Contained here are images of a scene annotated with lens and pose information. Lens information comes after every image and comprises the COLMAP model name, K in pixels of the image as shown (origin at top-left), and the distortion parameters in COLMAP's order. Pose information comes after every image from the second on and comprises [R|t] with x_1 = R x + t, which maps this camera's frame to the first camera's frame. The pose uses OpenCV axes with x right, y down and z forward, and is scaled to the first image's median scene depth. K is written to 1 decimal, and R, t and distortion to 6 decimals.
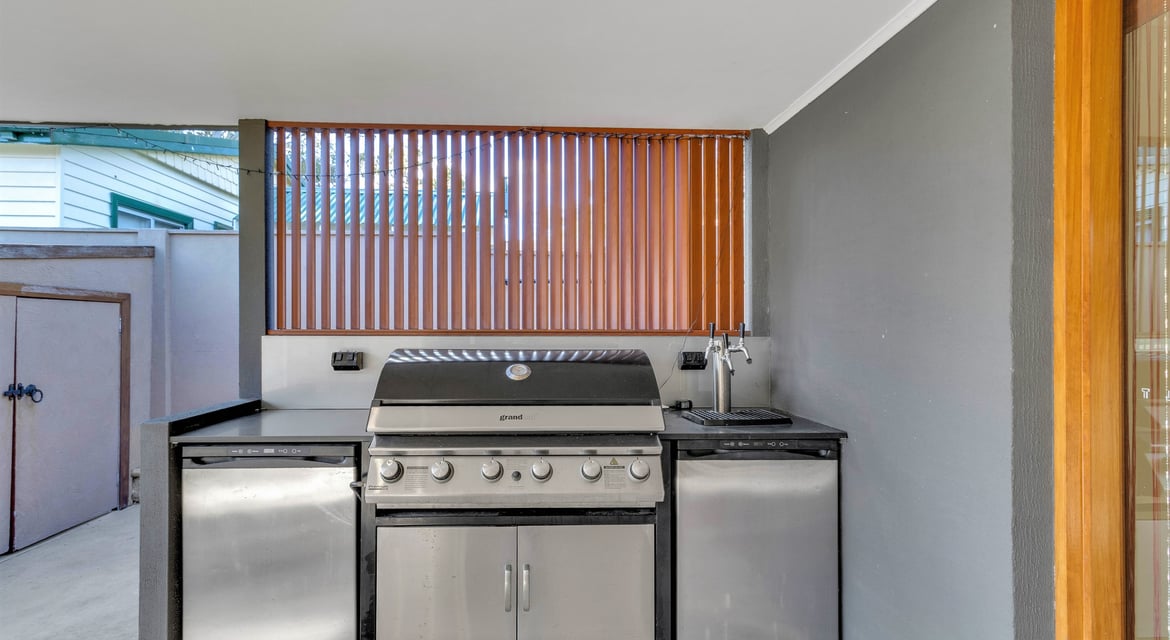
lens RADIAL K [[550.7, 0, 585.0], [0, 550.7, 320.0], [0, 0, 1]] dist [0.001858, 0.000141]
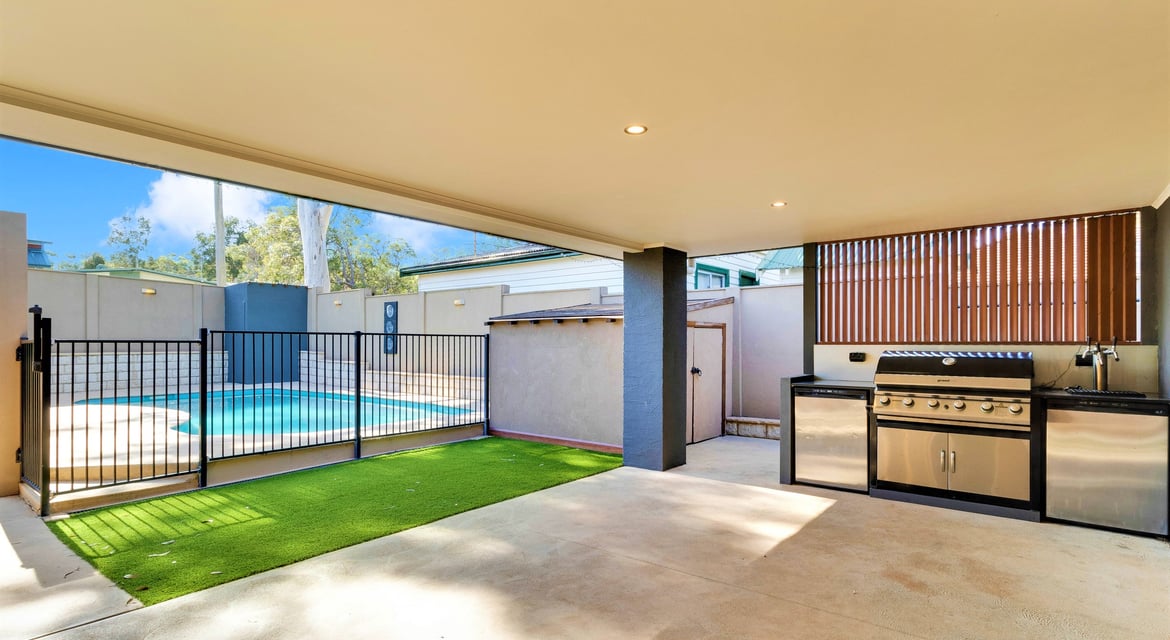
lens RADIAL K [[574.0, 0, 583.4], [0, 574.0, 351.3], [0, 0, 1]] dist [0.010277, 0.000055]
pose [[0.715139, 0.008136, -0.698935, 0.372193], [0.014270, 0.999554, 0.026236, -0.019455], [0.698836, -0.028736, 0.714704, -1.382518]]
